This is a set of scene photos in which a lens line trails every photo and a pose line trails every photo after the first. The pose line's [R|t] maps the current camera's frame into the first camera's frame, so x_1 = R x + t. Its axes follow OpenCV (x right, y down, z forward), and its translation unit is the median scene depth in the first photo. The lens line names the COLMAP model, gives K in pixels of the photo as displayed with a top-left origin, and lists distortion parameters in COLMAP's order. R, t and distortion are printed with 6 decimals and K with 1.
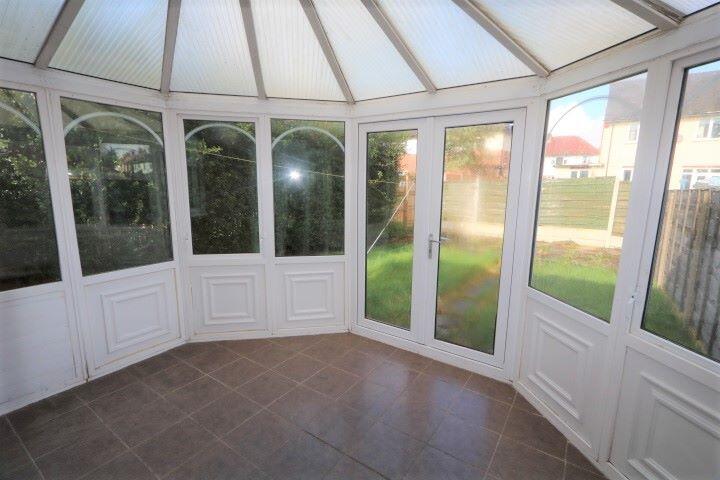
lens RADIAL K [[345.5, 0, 360.0], [0, 345.5, 240.0], [0, 0, 1]] dist [0.015738, -0.000644]
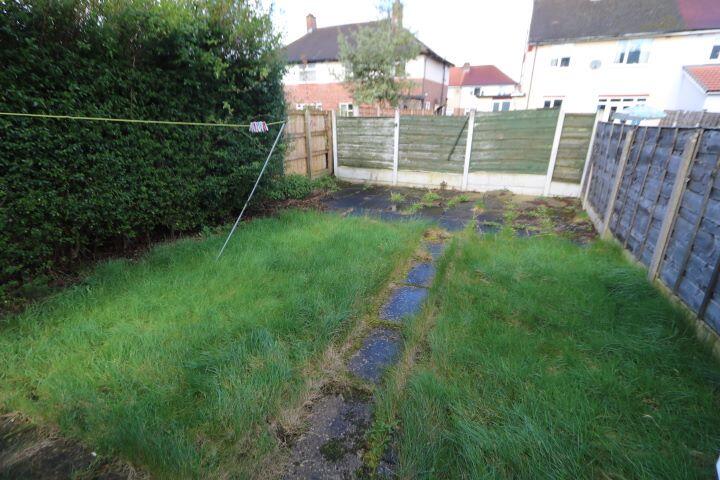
lens RADIAL K [[345.5, 0, 360.0], [0, 345.5, 240.0], [0, 0, 1]] dist [0.015738, -0.000644]
pose [[0.975903, -0.089088, 0.199188, 0.060962], [0.052876, 0.982201, 0.180238, -0.032669], [-0.211700, -0.165363, 0.963244, 0.175054]]
